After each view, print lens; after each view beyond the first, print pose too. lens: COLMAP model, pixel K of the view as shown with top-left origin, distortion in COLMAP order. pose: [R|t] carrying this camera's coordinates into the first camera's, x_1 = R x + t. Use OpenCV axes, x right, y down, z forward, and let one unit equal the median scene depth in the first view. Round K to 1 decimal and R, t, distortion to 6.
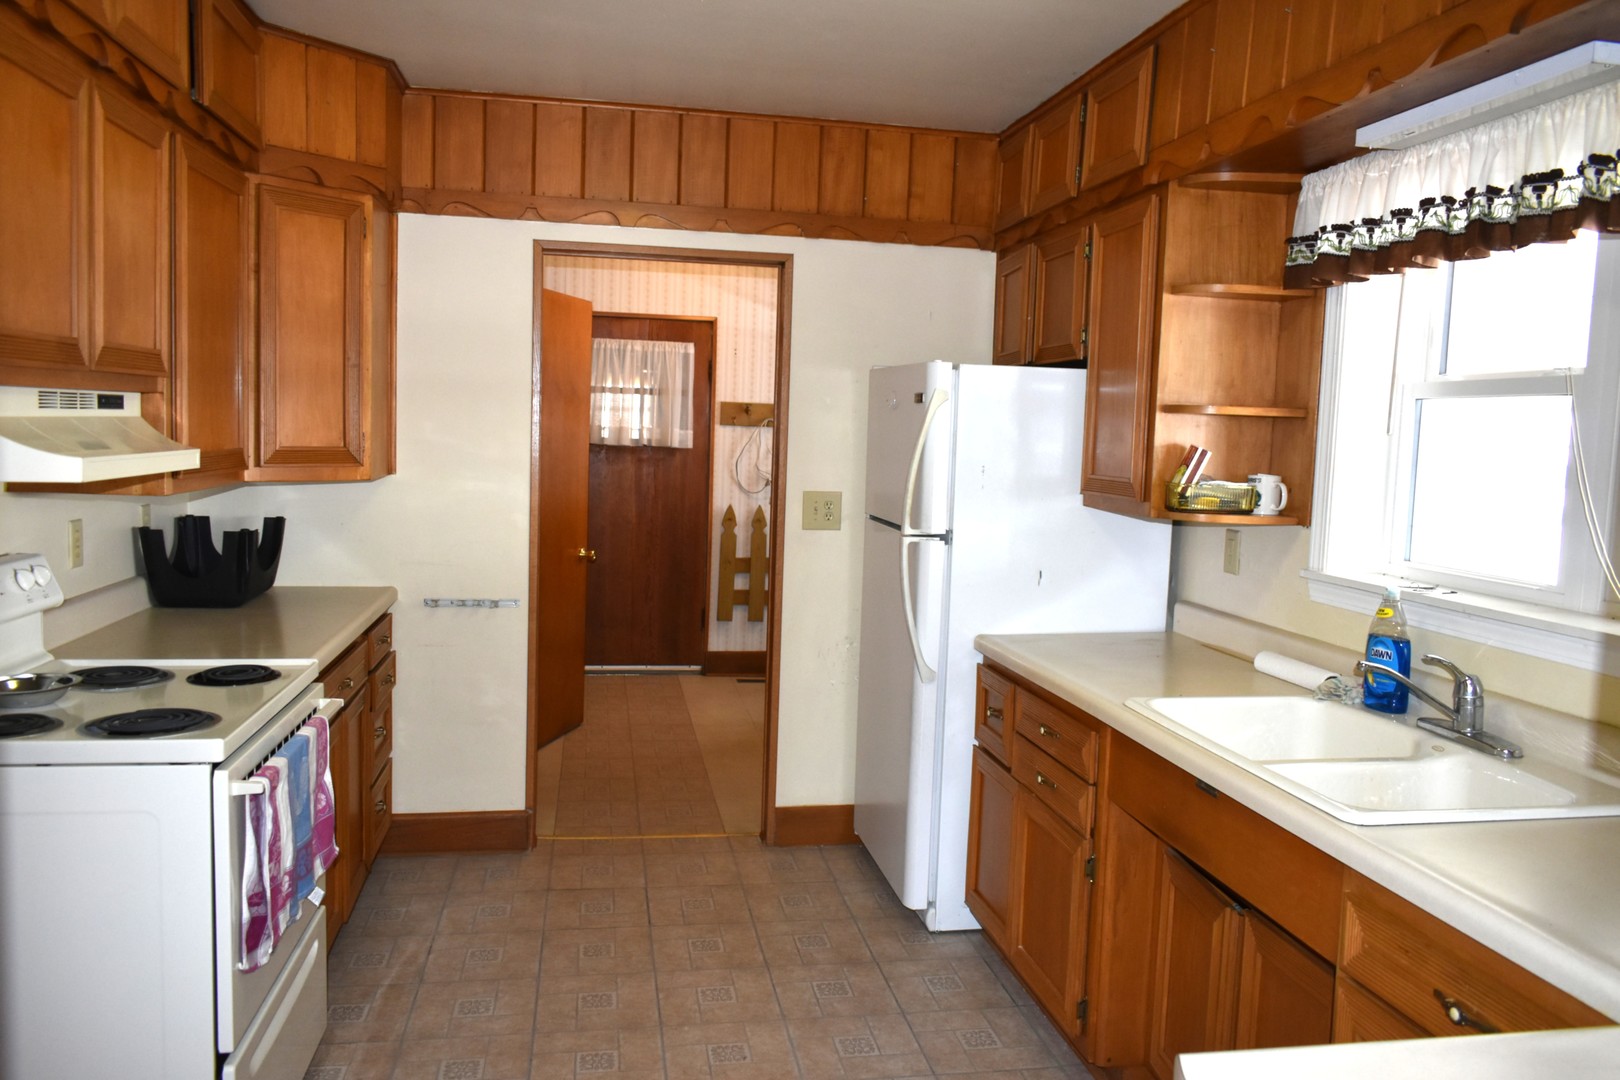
lens RADIAL K [[1268.5, 0, 810.0], [0, 1268.5, 540.0], [0, 0, 1]] dist [0.006075, 0.009301]
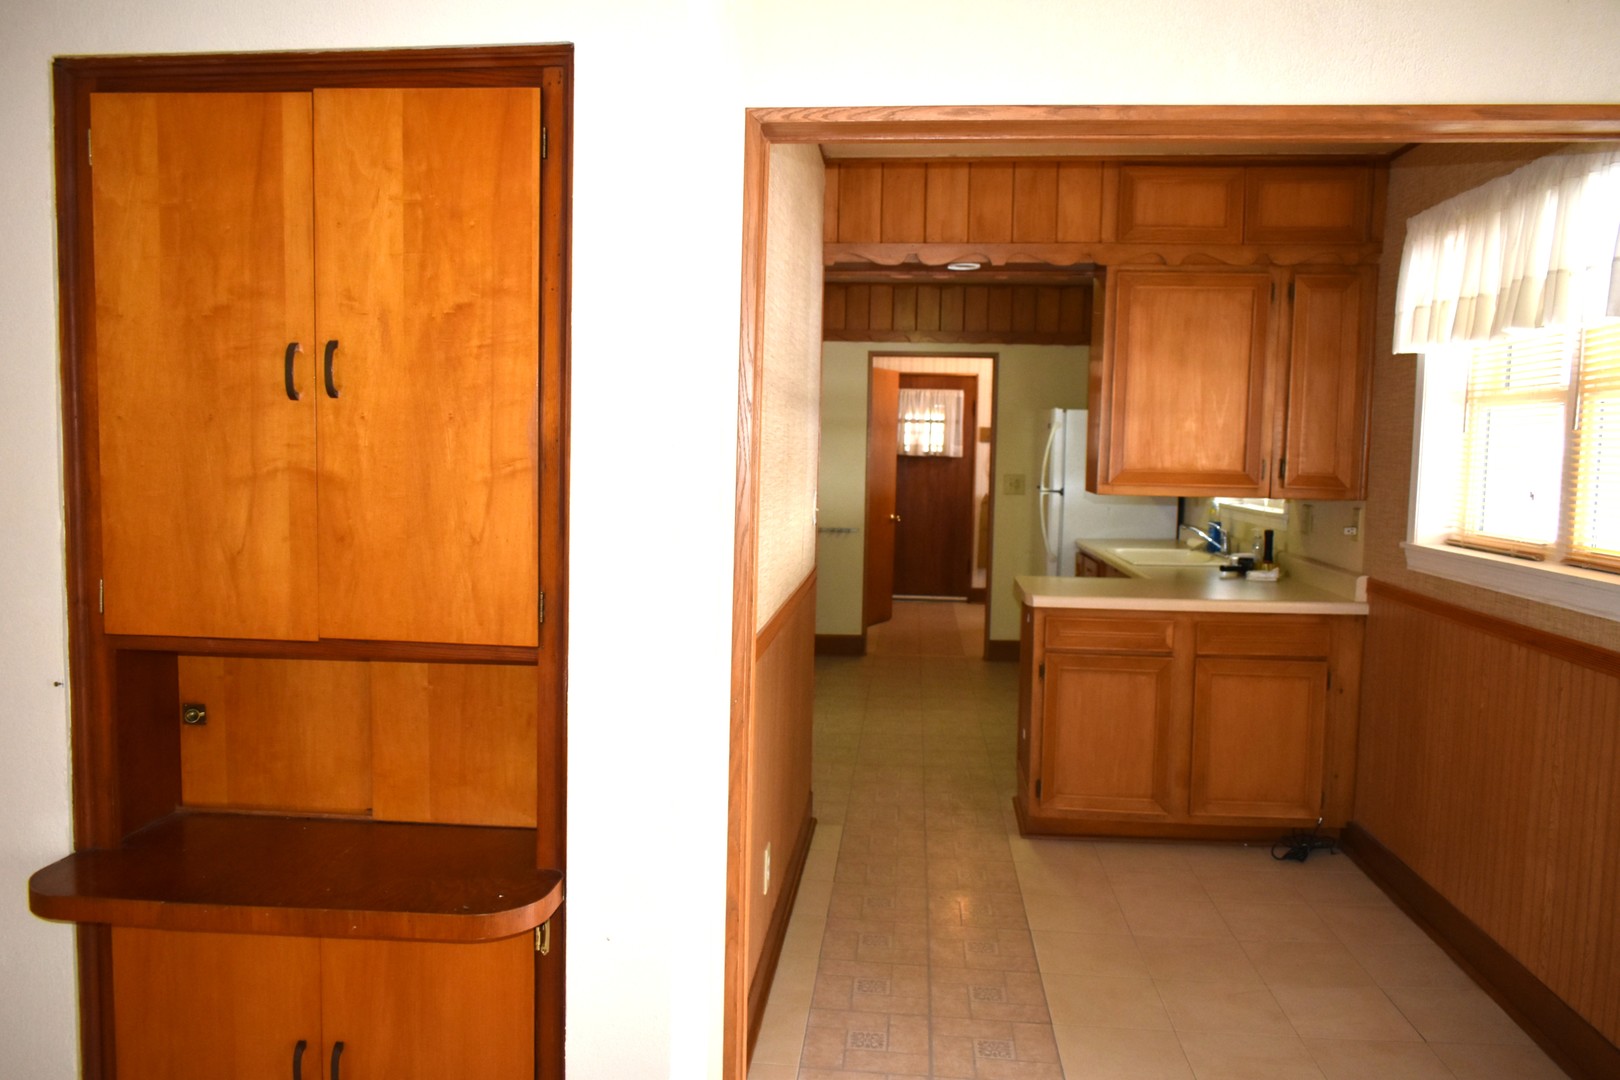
lens RADIAL K [[1268.5, 0, 810.0], [0, 1268.5, 540.0], [0, 0, 1]] dist [0.006075, 0.009301]
pose [[0.969899, 0.003741, -0.243479, 0.215756], [-0.007977, 0.999833, -0.016414, 0.115597], [0.243377, 0.017863, 0.969767, -1.138419]]
